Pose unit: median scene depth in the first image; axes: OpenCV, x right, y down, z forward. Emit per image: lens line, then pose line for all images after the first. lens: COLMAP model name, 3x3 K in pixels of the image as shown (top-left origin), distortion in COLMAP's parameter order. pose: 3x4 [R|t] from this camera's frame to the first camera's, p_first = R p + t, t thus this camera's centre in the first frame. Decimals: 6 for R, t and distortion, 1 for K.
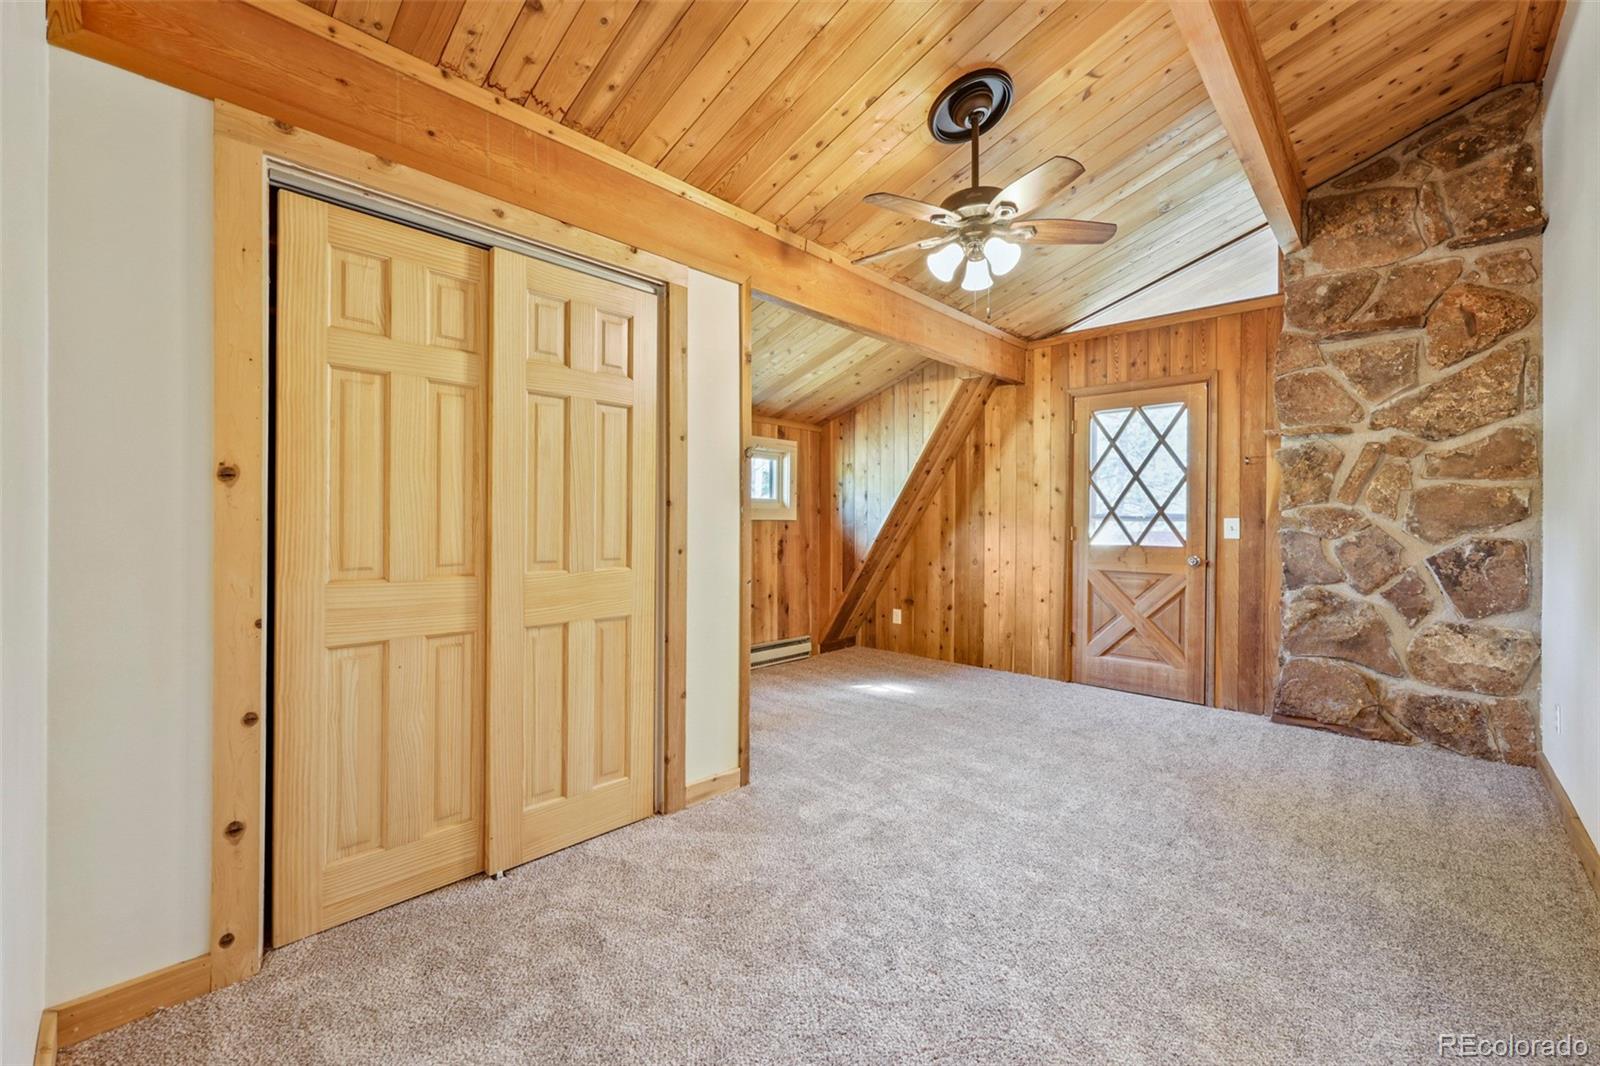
lens RADIAL K [[647.0, 0, 800.1], [0, 647.0, 526.6], [0, 0, 1]] dist [-0.002285, 0.000129]
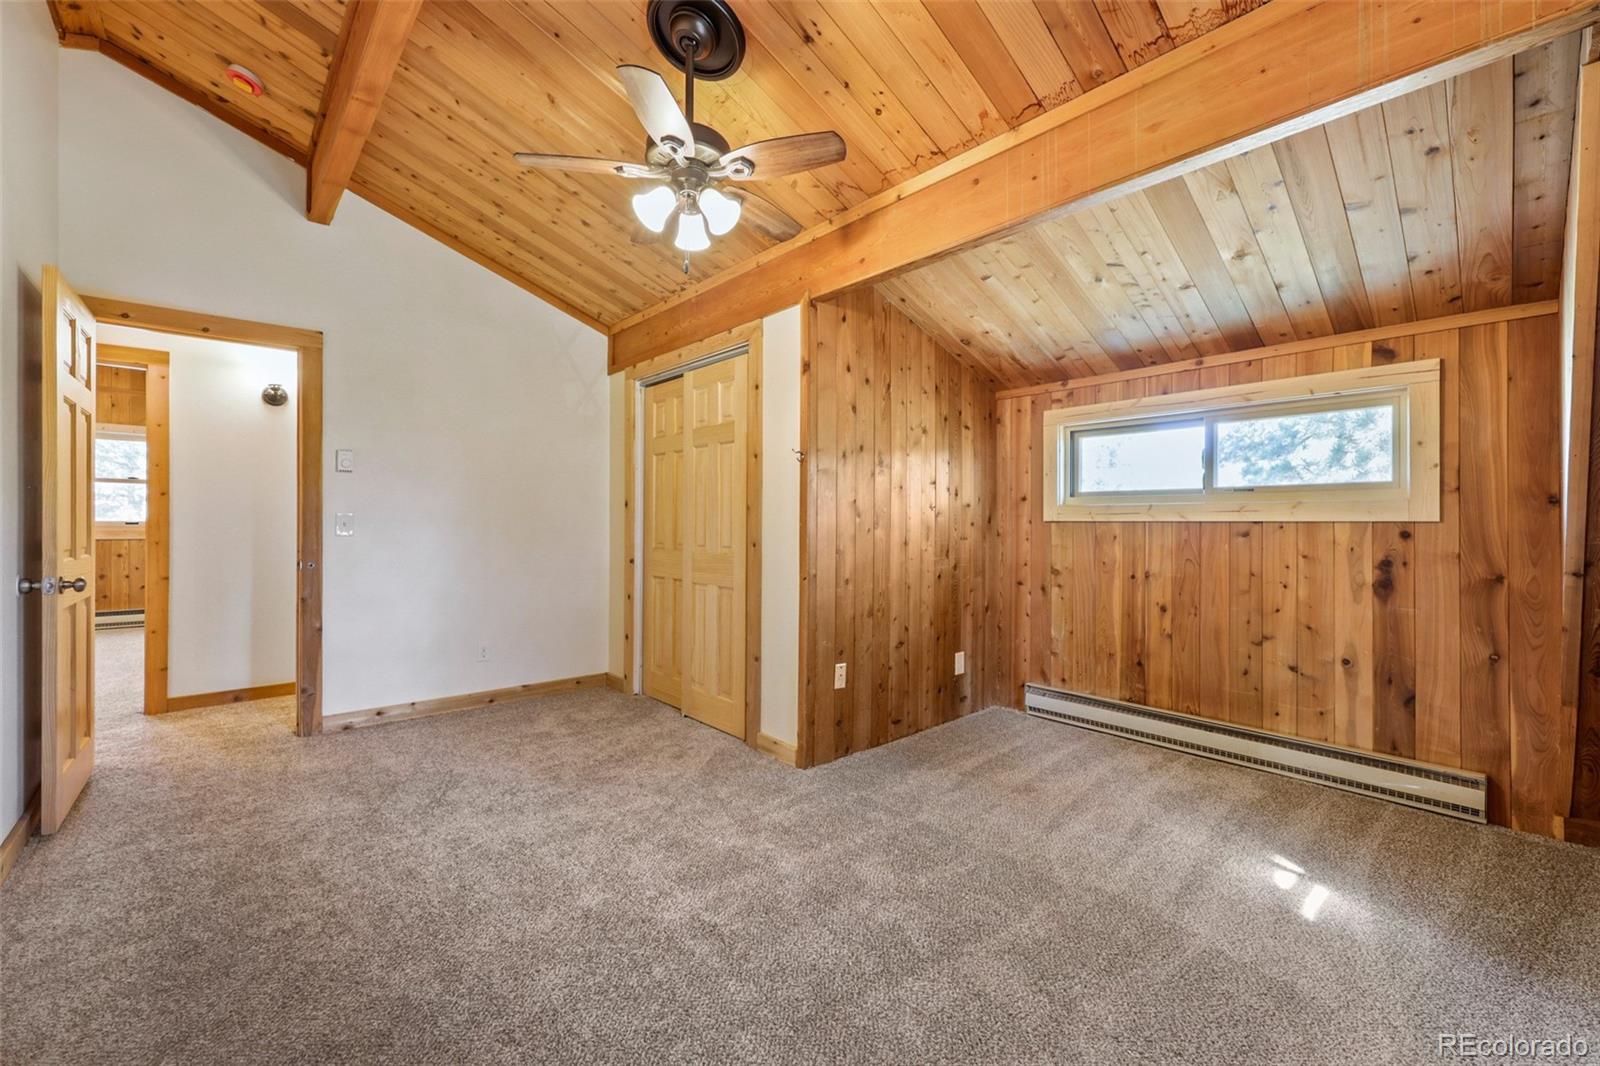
lens RADIAL K [[647.0, 0, 801.0], [0, 647.0, 522.6], [0, 0, 1]] dist [-0.002285, 0.000129]
pose [[-0.082119, -0.000147, -0.996623, 0.527821], [-0.011370, 0.999935, 0.000790, -0.004349], [0.996558, 0.011397, -0.082115, 0.585035]]
